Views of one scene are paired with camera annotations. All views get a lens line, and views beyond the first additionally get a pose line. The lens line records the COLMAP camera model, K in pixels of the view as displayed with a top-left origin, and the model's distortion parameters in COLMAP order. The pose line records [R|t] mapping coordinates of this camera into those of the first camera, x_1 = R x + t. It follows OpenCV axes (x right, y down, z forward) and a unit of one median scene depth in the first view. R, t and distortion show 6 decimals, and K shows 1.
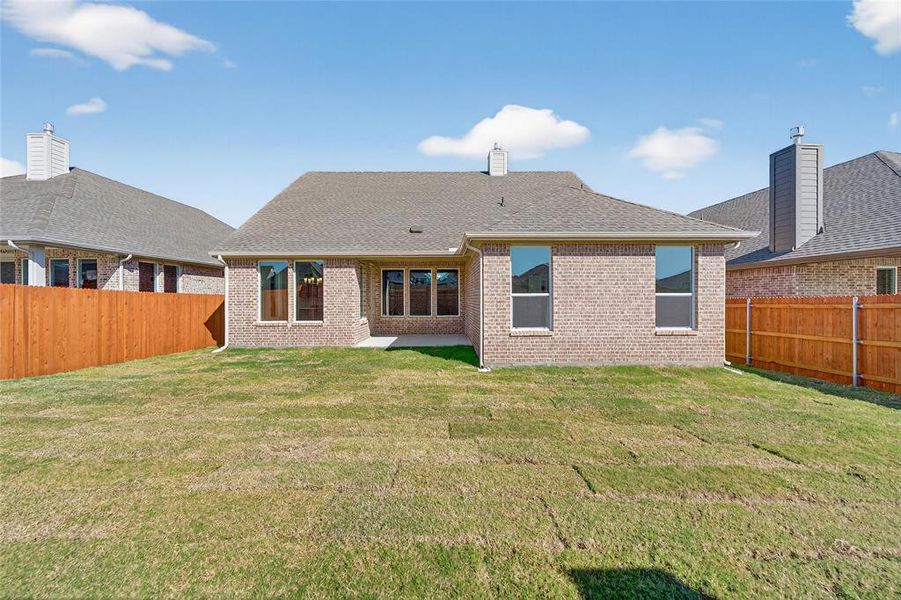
lens RADIAL K [[362.4, 0, 448.0], [0, 362.4, 299.4], [0, 0, 1]] dist [0.000994, 0.000005]
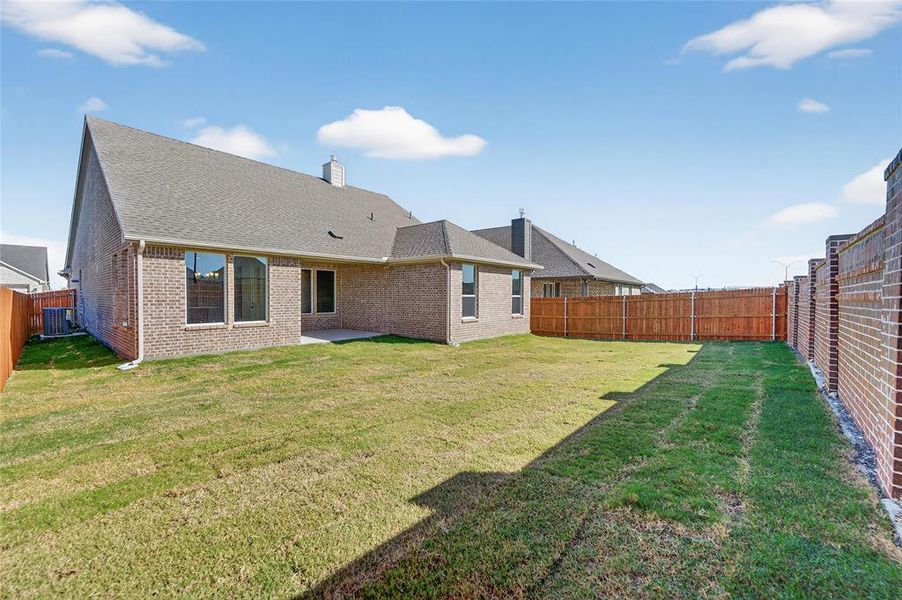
lens RADIAL K [[375.2, 0, 449.9], [0, 375.2, 288.9], [0, 0, 1]] dist [0.000278, -0.000035]
pose [[0.665137, 0.021716, 0.746406, -0.767909], [-0.002746, 0.999641, -0.026636, 0.000525], [-0.746716, 0.015667, 0.664958, -0.016359]]
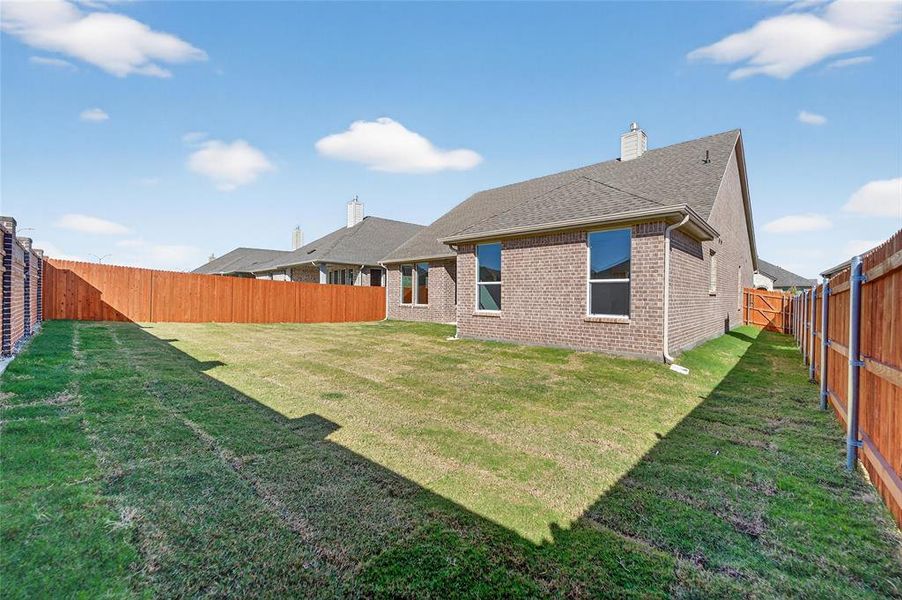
lens RADIAL K [[362.8, 0, 448.4], [0, 362.8, 291.6], [0, 0, 1]] dist [-0.002774, -0.000315]
pose [[0.718381, -0.000064, -0.695650, 0.729192], [-0.008772, 0.999920, -0.009151, 0.020867], [0.695594, 0.012676, 0.718323, 0.010644]]
